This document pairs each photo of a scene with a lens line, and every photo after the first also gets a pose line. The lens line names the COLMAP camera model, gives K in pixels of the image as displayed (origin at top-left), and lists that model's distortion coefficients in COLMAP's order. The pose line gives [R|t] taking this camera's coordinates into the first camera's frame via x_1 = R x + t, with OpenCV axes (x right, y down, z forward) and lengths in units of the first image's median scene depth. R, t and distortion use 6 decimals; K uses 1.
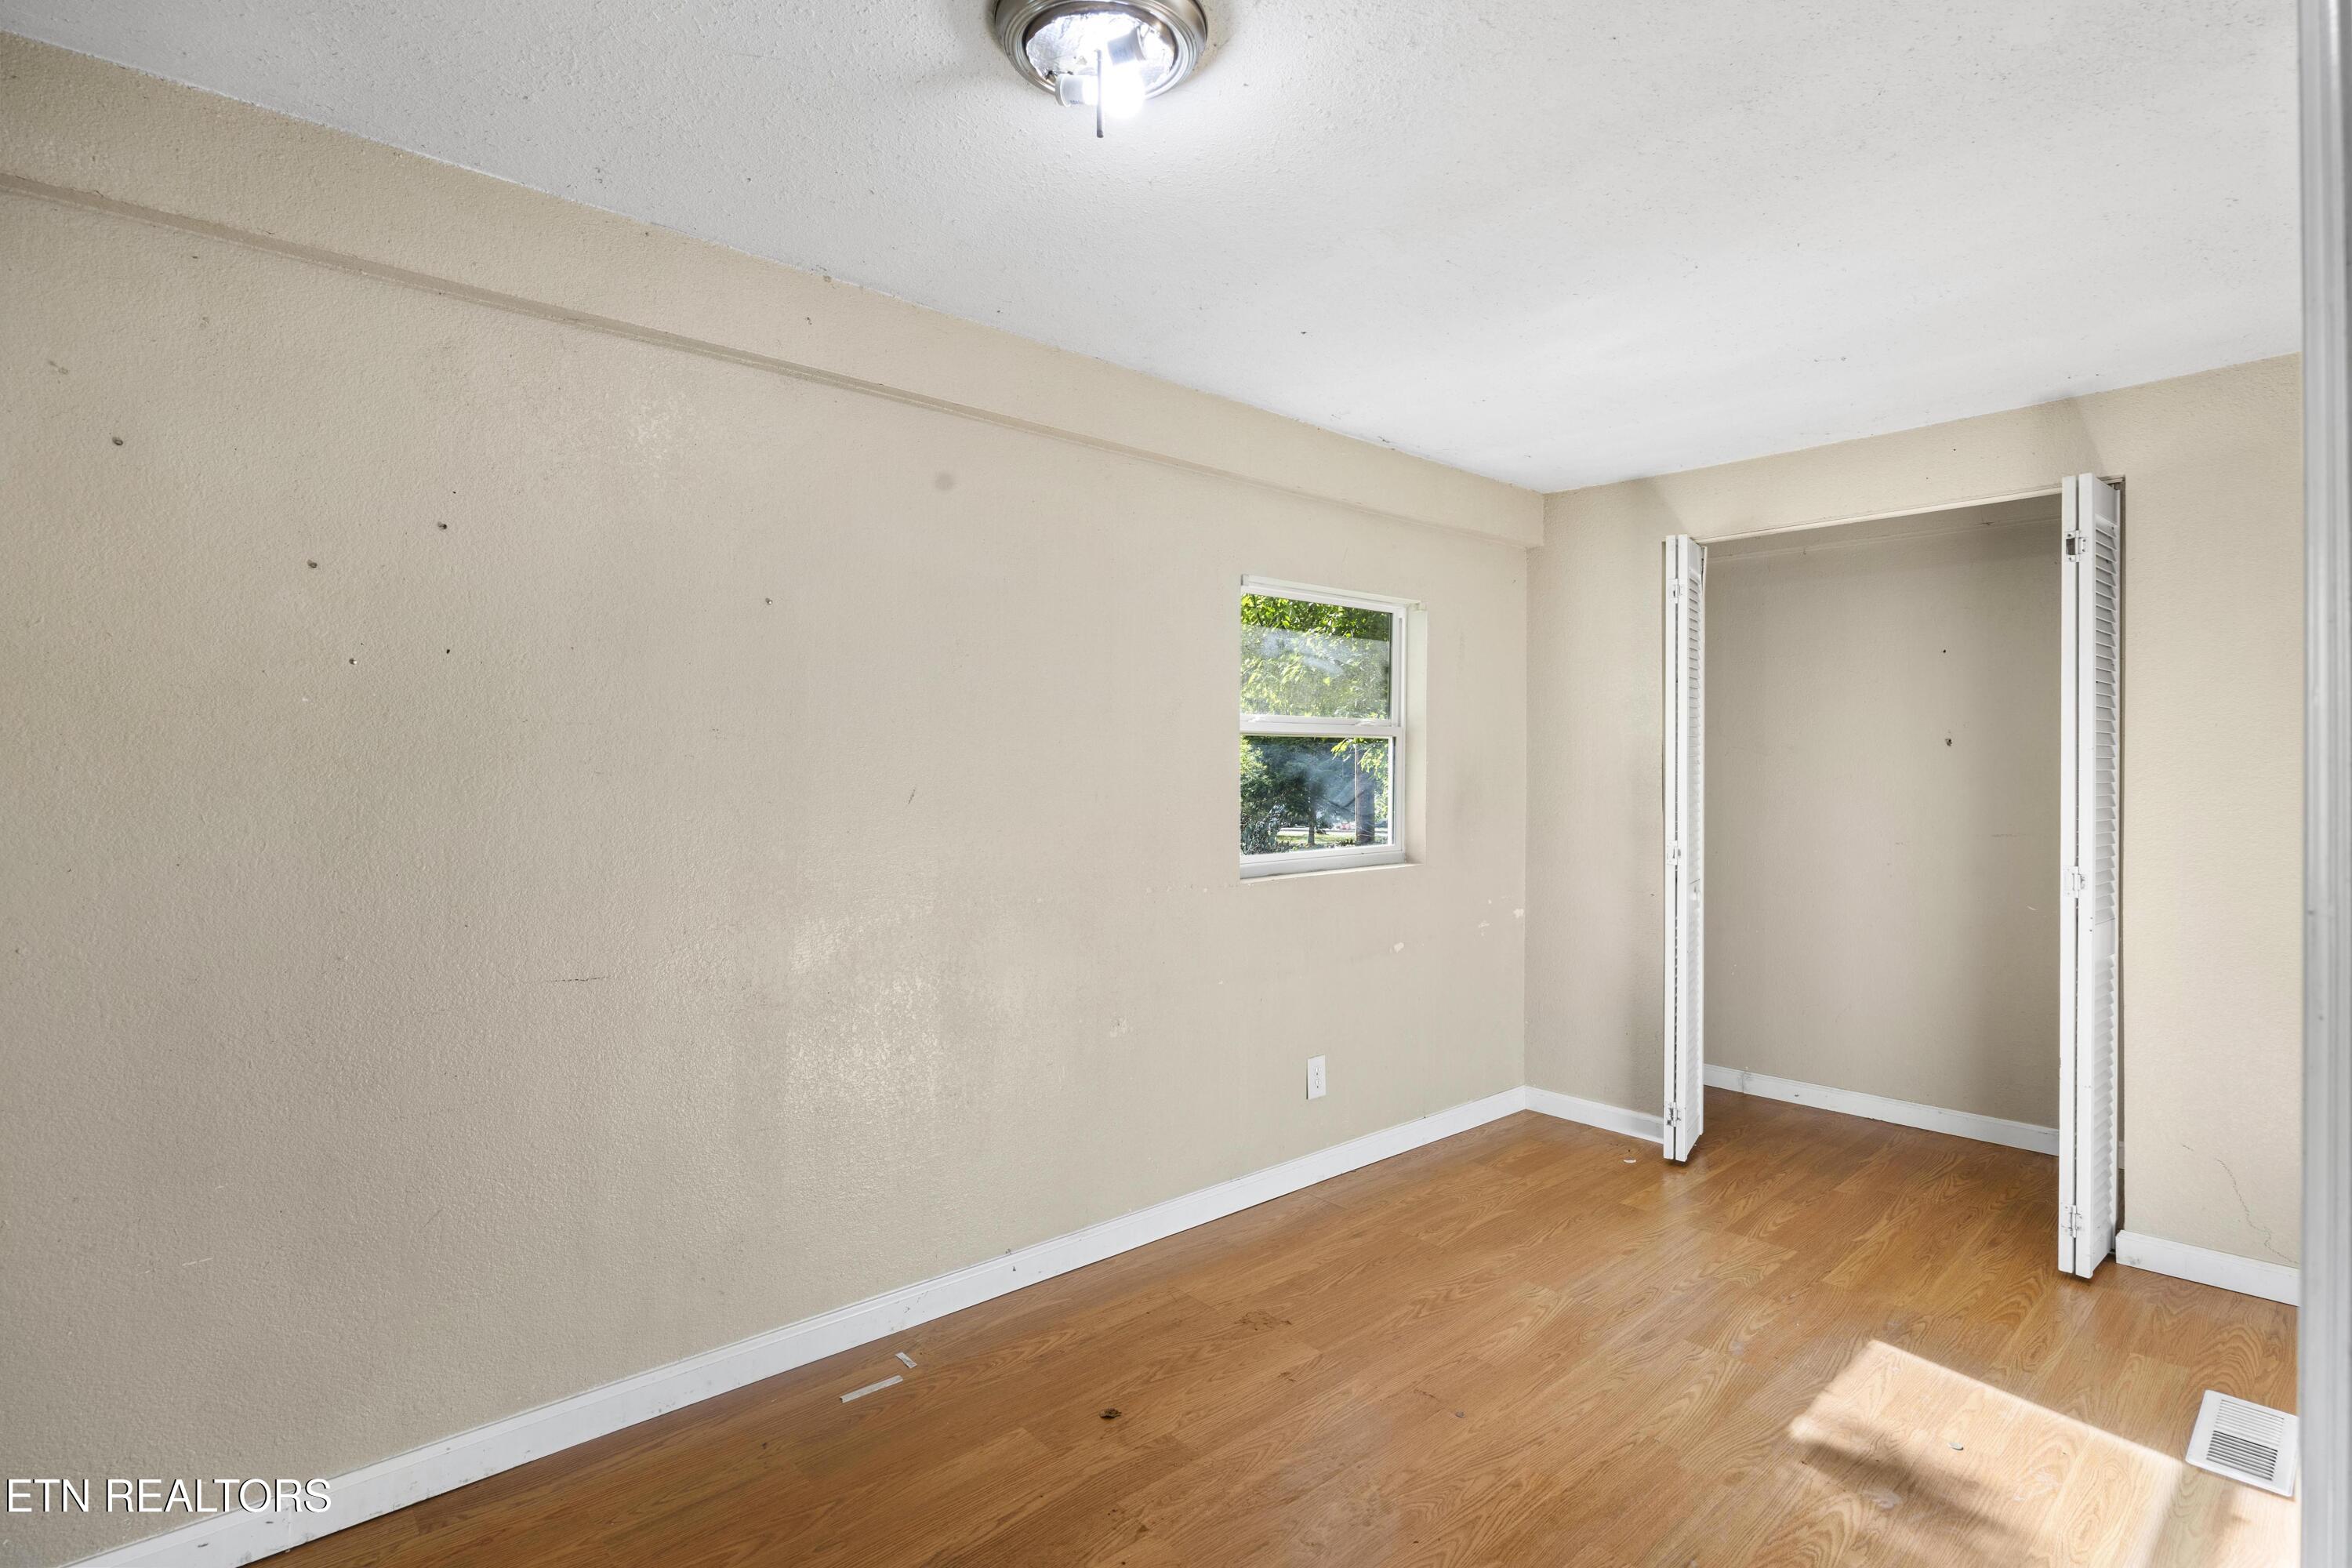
lens RADIAL K [[1130.0, 0, 1178.4], [0, 1130.0, 746.2], [0, 0, 1]] dist [-0.003298, -0.000193]
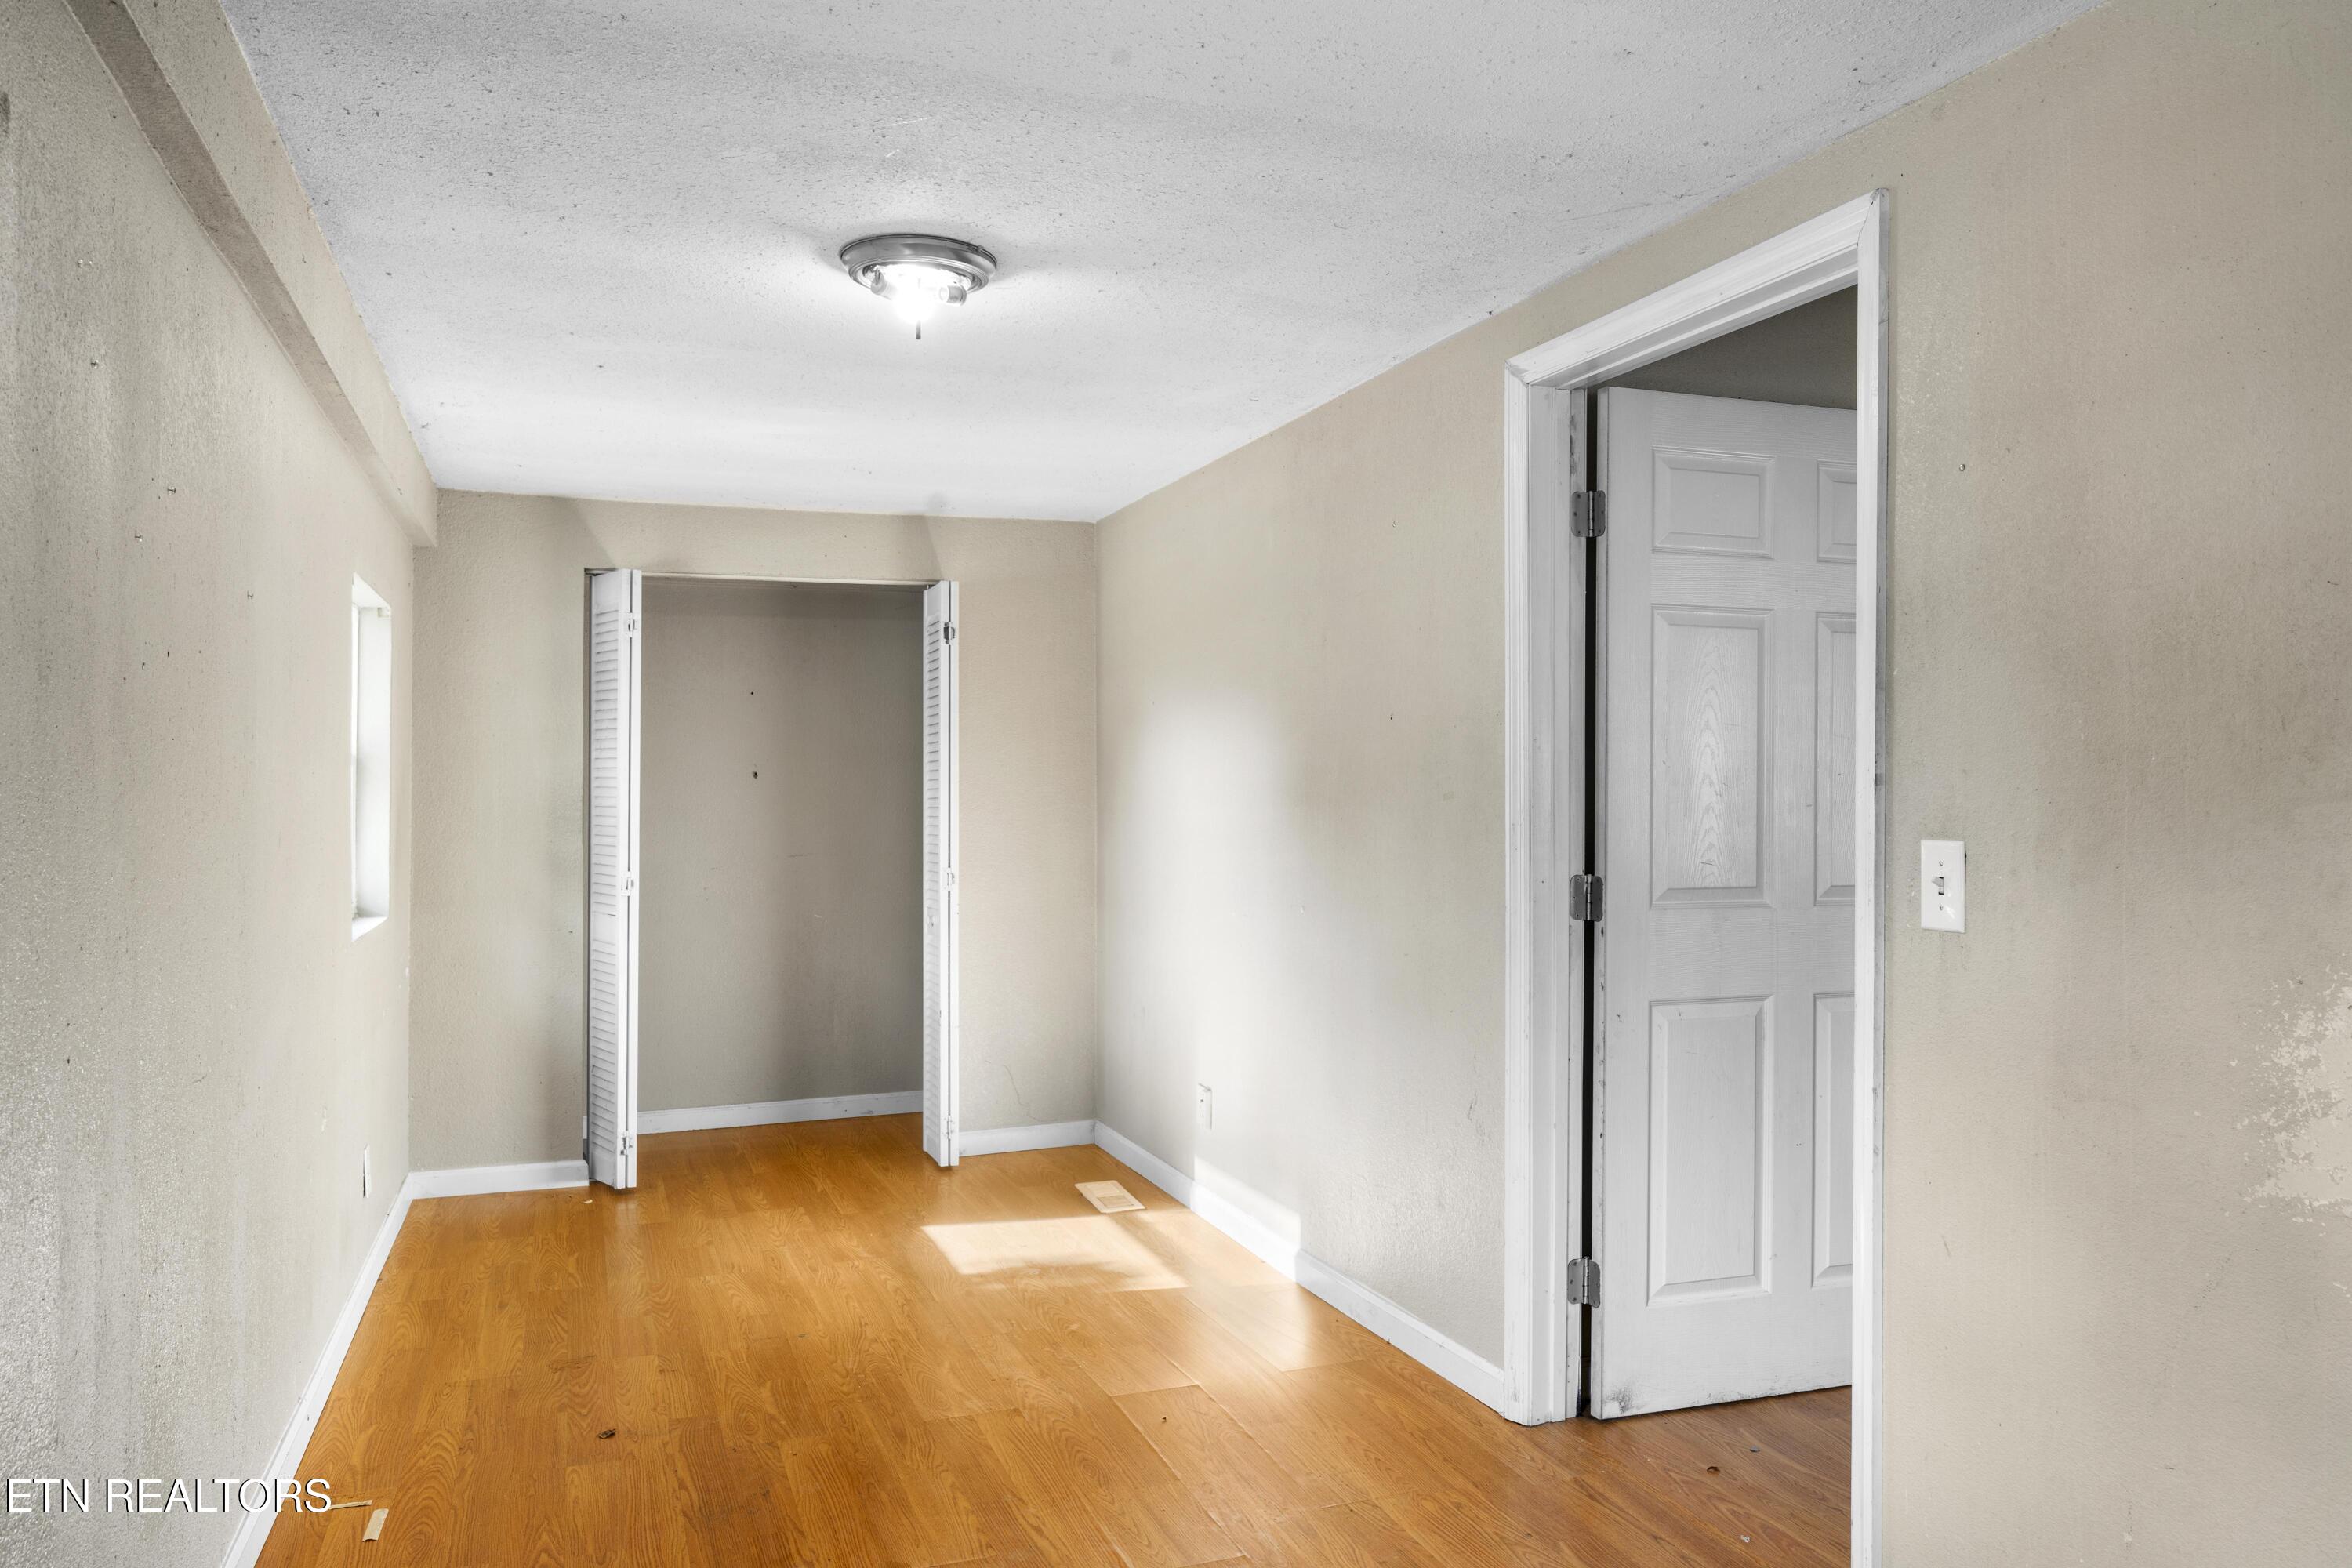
lens RADIAL K [[1708.6, 0, 1172.7], [0, 1708.6, 748.1], [0, 0, 1]] dist [0.011098, 0.005301]
pose [[0.384913, 0.020097, 0.922734, -1.055659], [-0.005666, 0.999796, -0.019412, 0.000799], [-0.922936, 0.002244, 0.384948, -0.053511]]
